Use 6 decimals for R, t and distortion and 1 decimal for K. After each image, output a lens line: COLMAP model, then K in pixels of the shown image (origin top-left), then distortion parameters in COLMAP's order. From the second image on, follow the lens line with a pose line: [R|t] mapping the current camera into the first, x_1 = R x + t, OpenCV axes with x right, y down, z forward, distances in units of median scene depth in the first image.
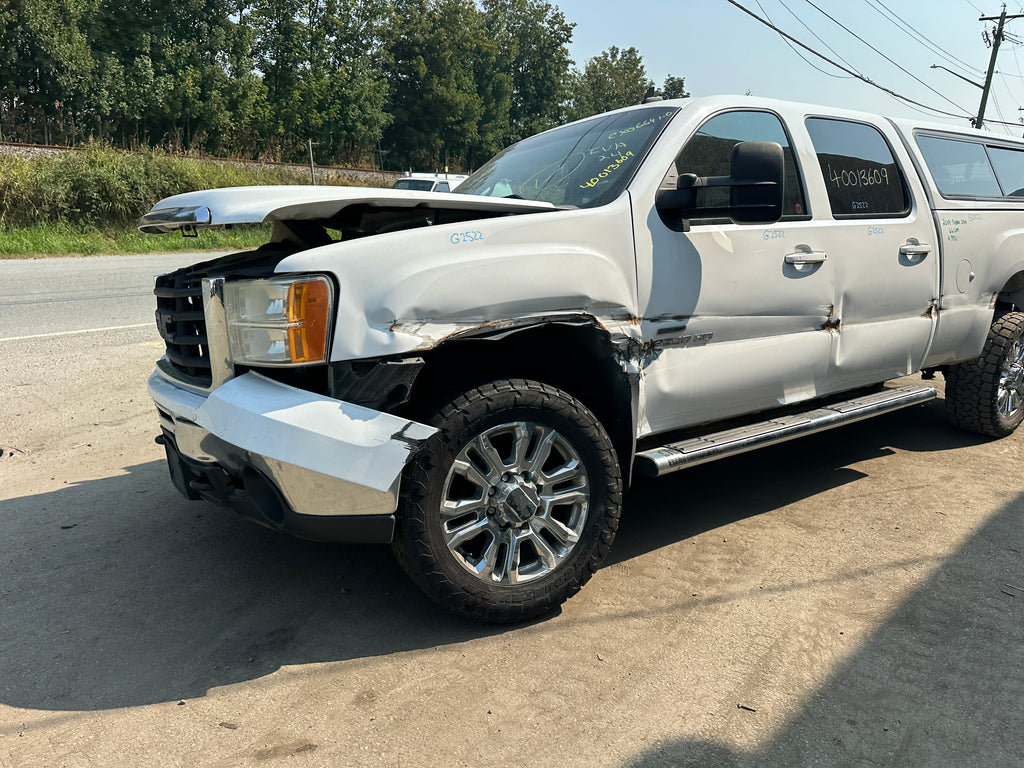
lens RADIAL K [[731.3, 0, 512.0], [0, 731.3, 384.0], [0, 0, 1]] dist [0.057307, -0.077970]
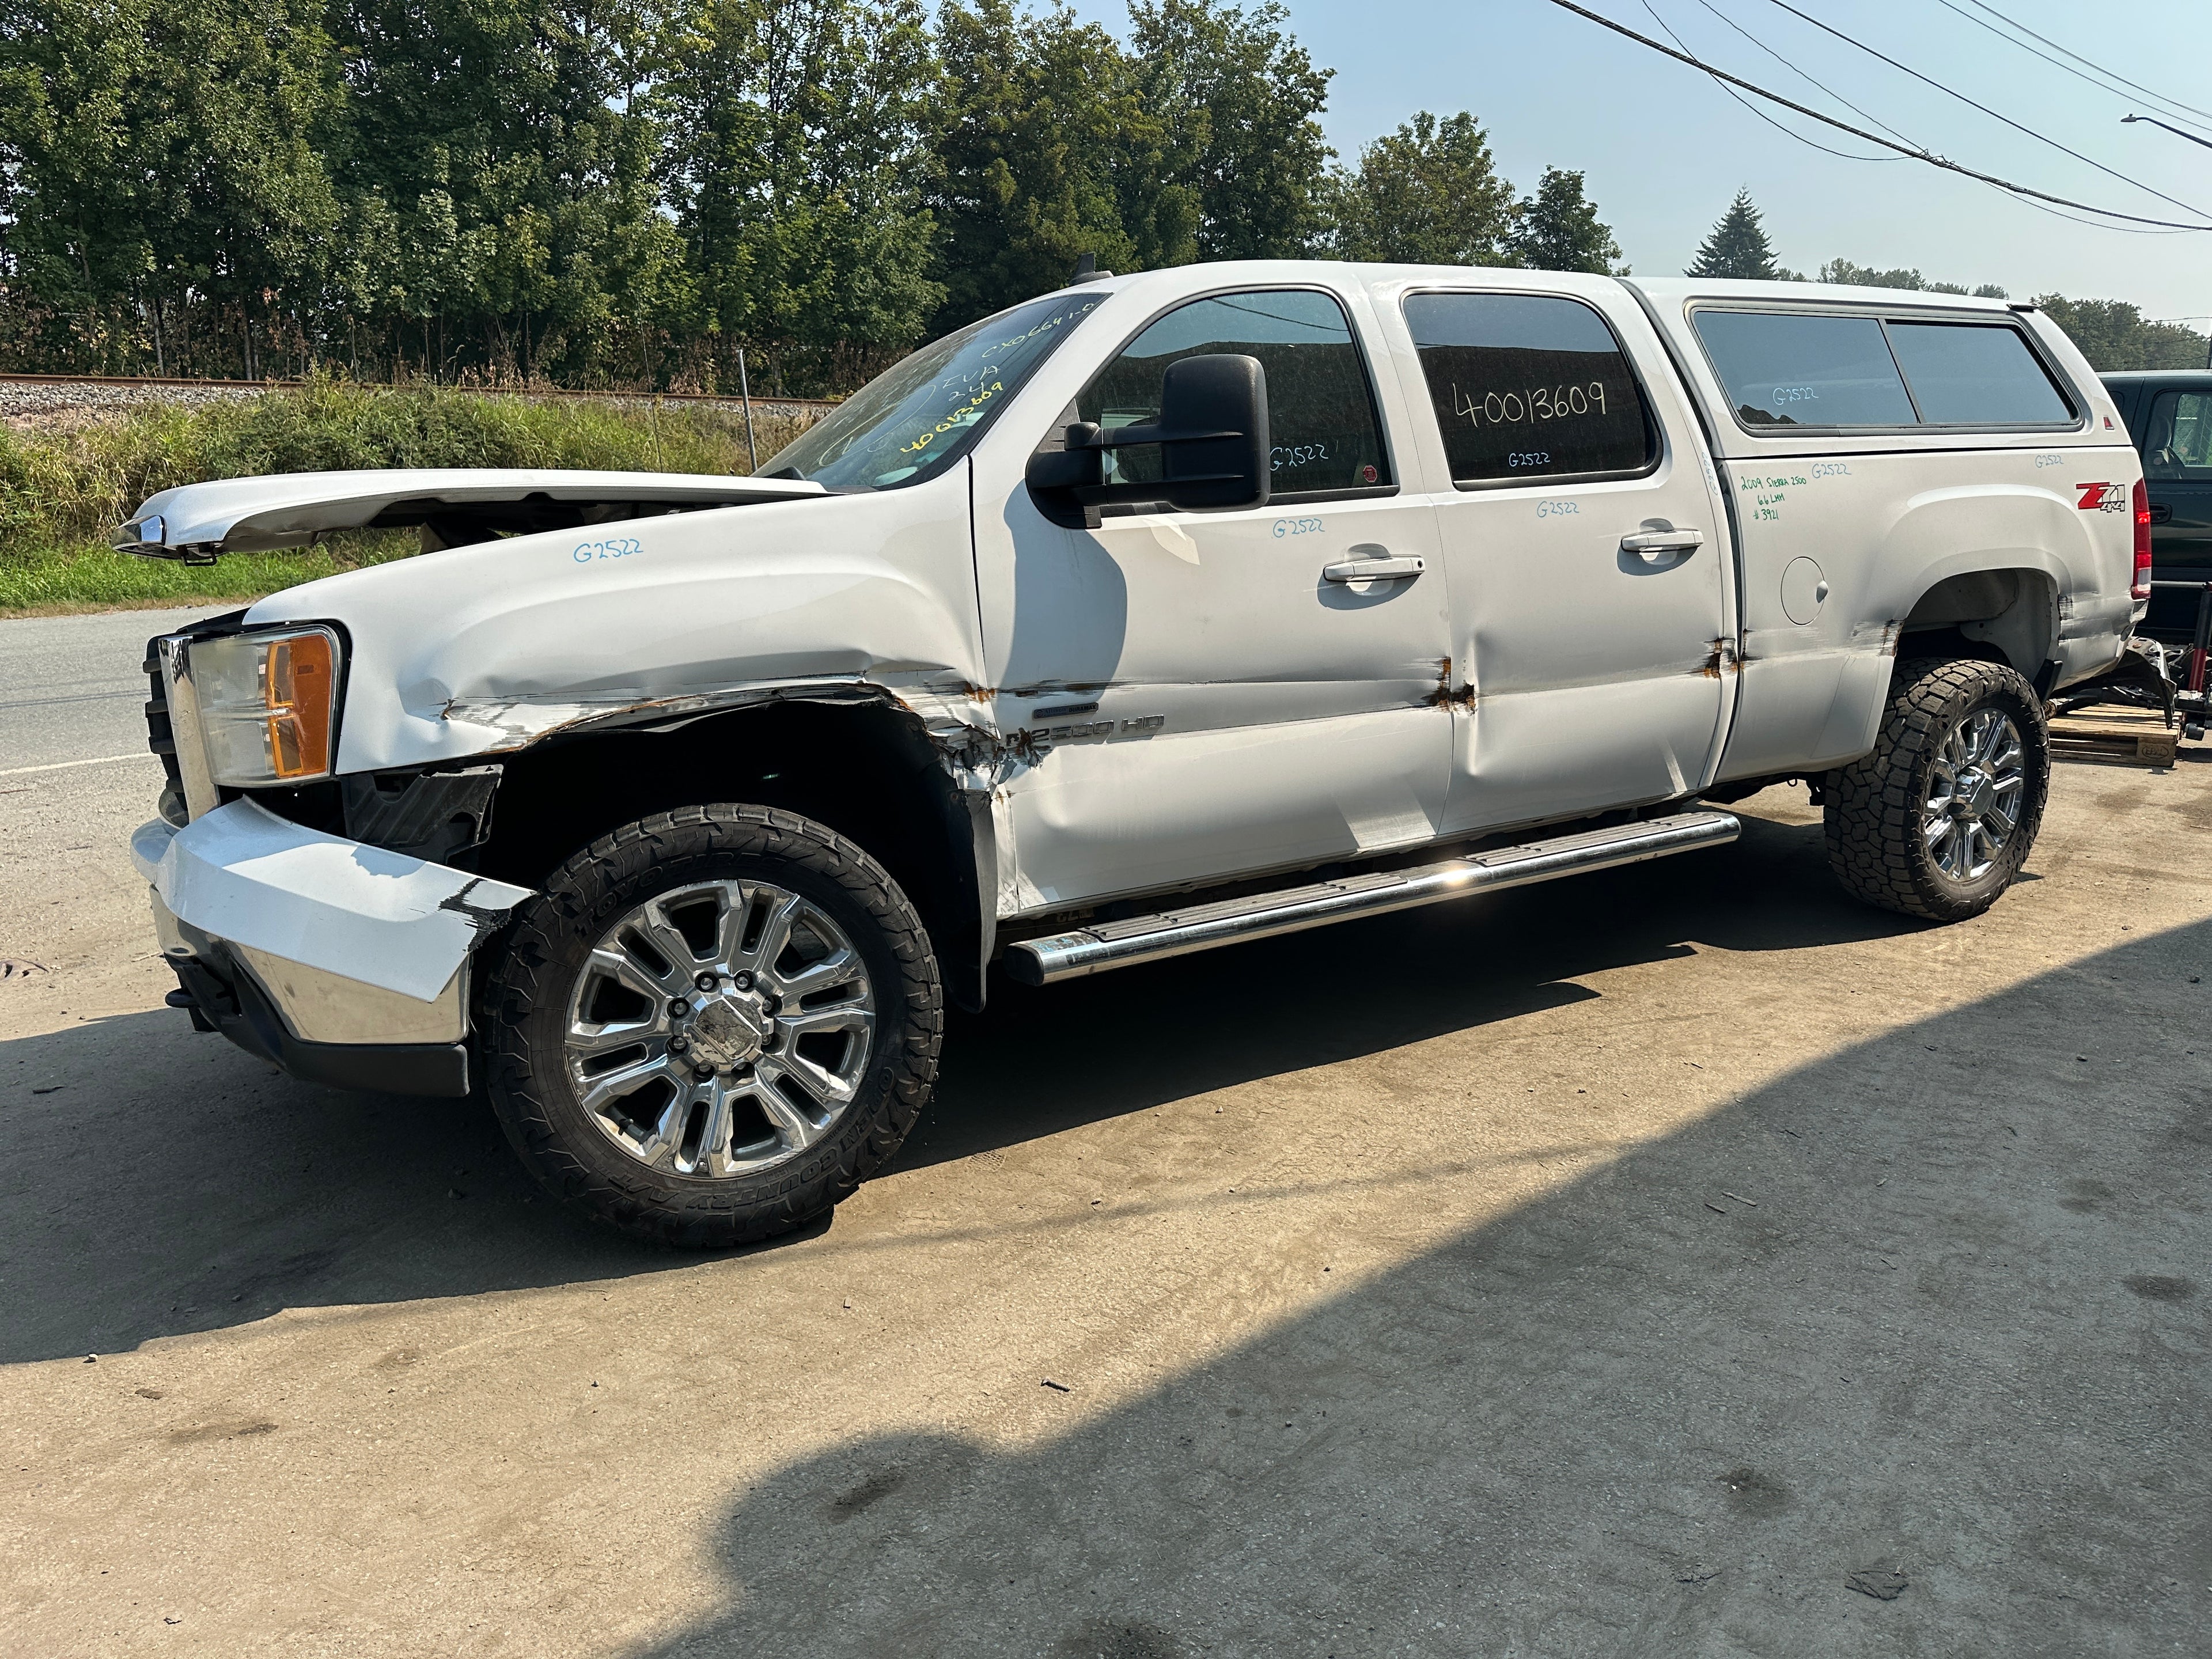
lens RADIAL K [[1578.3, 0, 1107.1], [0, 1578.3, 818.1], [0, 0, 1]] dist [0.105695, -0.178768]
pose [[0.995681, -0.017063, -0.091256, 0.346653], [0.015283, 0.999680, -0.020174, 0.028283], [0.091571, 0.018692, 0.995623, -0.143498]]
